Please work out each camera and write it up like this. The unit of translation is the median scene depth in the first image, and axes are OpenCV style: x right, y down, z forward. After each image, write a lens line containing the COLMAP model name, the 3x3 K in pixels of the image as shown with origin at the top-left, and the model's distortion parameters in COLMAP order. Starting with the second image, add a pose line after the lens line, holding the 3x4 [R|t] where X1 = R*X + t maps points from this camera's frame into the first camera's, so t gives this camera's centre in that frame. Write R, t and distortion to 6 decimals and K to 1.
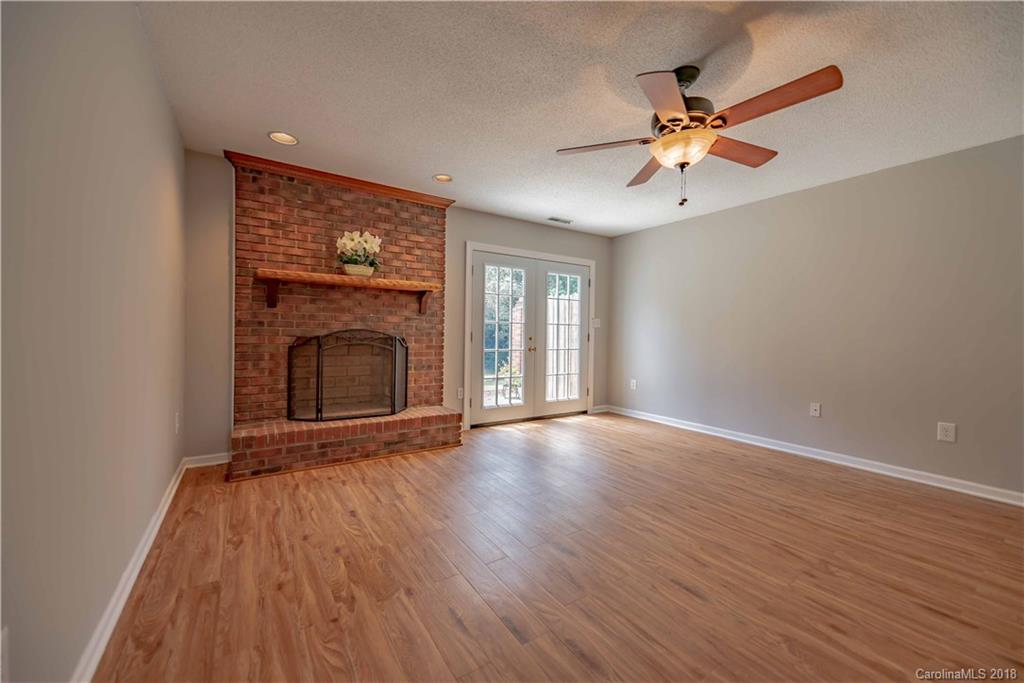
lens RADIAL K [[399.8, 0, 515.7], [0, 399.8, 340.8], [0, 0, 1]] dist [0.009142, -0.003813]
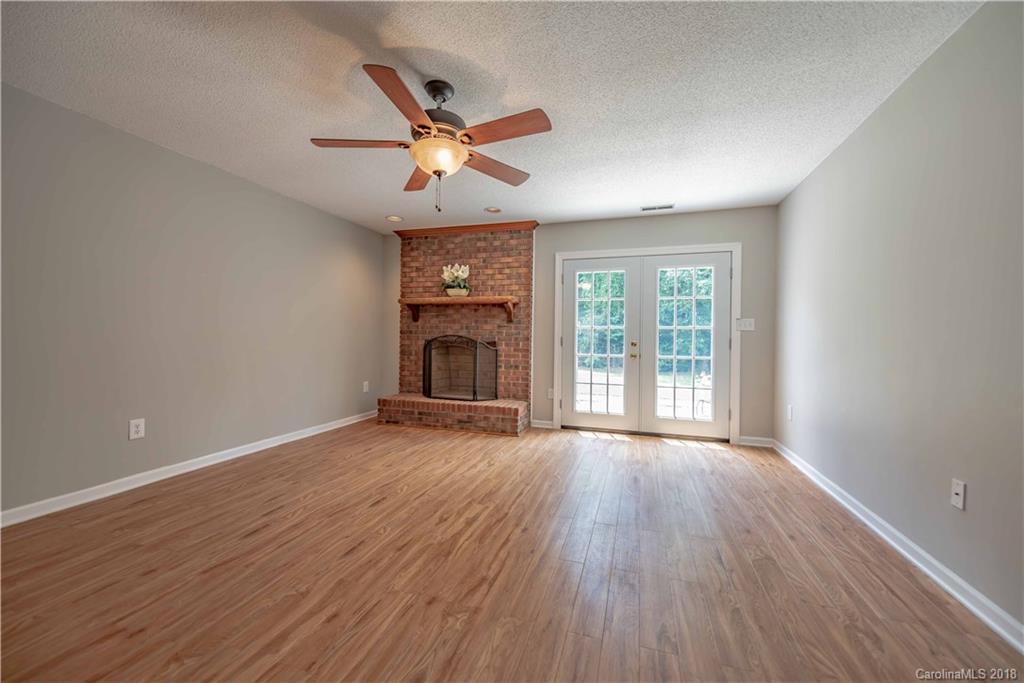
lens RADIAL K [[399.8, 0, 514.6], [0, 399.8, 339.0], [0, 0, 1]] dist [0.009142, -0.003813]
pose [[0.628228, -0.004967, -0.778013, 0.813410], [-0.017367, 0.999641, -0.020406, 0.009288], [0.777835, 0.026331, 0.627916, 0.301727]]
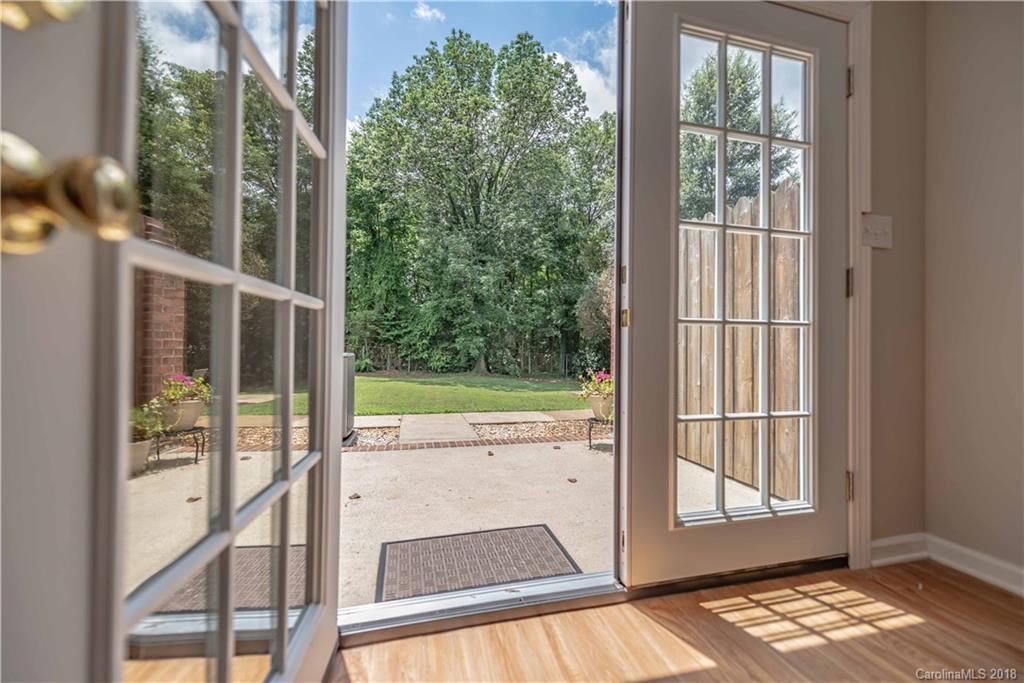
lens RADIAL K [[399.8, 0, 515.8], [0, 399.8, 346.3], [0, 0, 1]] dist [0.009142, -0.003813]
pose [[0.947284, -0.000484, -0.320396, 0.088168], [-0.004739, 0.999868, -0.015522, 0.061883], [0.320361, 0.016222, 0.947157, 1.052403]]
